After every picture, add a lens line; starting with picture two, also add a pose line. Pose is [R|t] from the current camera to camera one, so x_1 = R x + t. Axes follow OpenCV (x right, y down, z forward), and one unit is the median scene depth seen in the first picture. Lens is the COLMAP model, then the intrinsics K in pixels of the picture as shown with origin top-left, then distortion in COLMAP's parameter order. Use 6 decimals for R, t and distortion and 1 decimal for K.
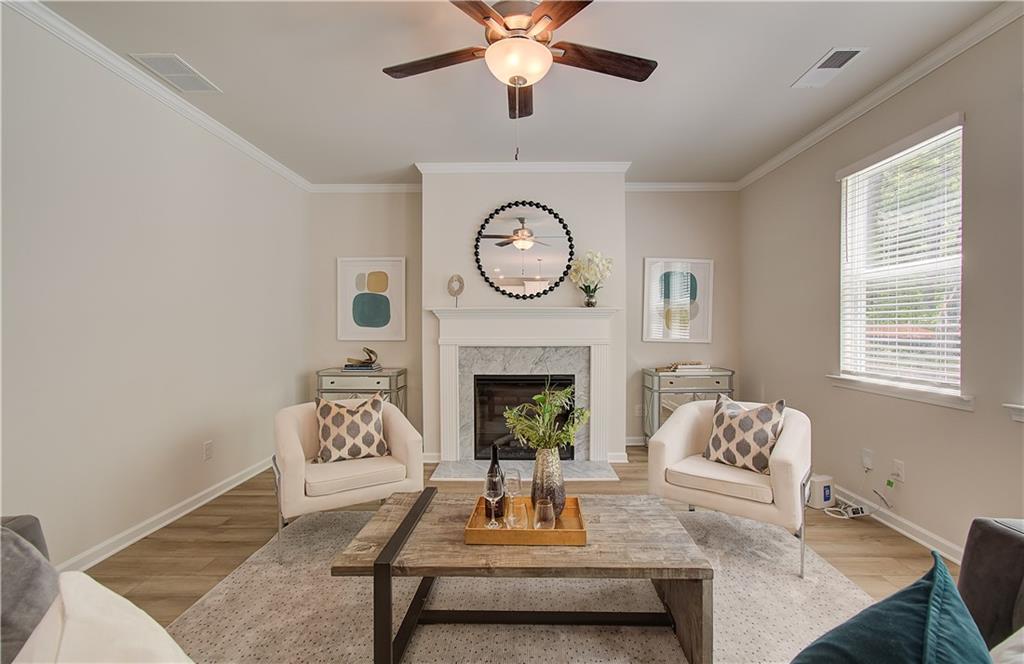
lens RADIAL K [[444.9, 0, 512.0], [0, 444.9, 332.0], [0, 0, 1]] dist [-0.037561, 0.000077]
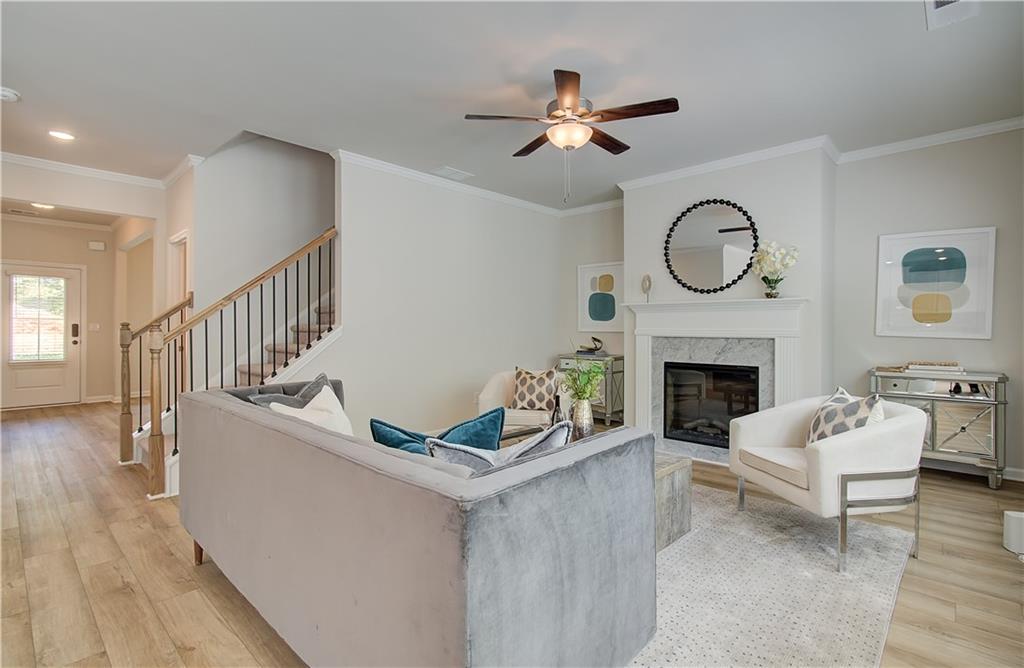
lens RADIAL K [[477.2, 0, 542.6], [0, 477.2, 328.3], [0, 0, 1]] dist [0.025005, 0.000230]
pose [[0.772524, 0.002940, -0.634978, 0.448066], [-0.004651, 0.999989, -0.001028, 0.013297], [0.634968, 0.003748, 0.772529, -0.133593]]
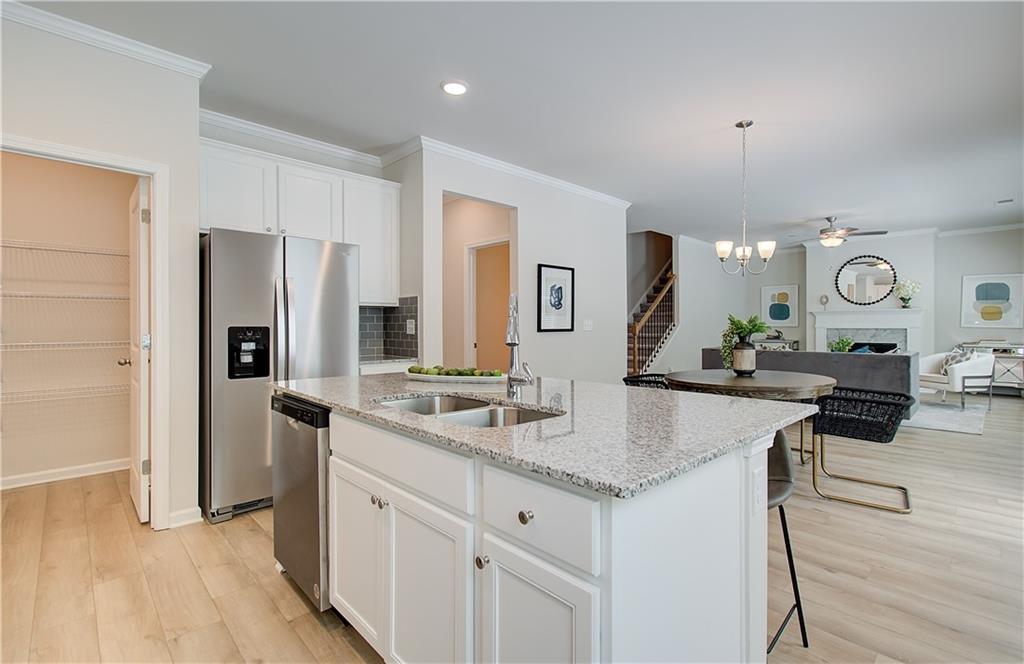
lens RADIAL K [[465.0, 0, 529.4], [0, 465.0, 329.5], [0, 0, 1]] dist [0.000818, 0.000062]
pose [[0.718032, 0.003943, -0.695999, 0.399566], [-0.001965, 0.999991, 0.003638, 0.030901], [0.696007, -0.001244, 0.718034, -1.539403]]
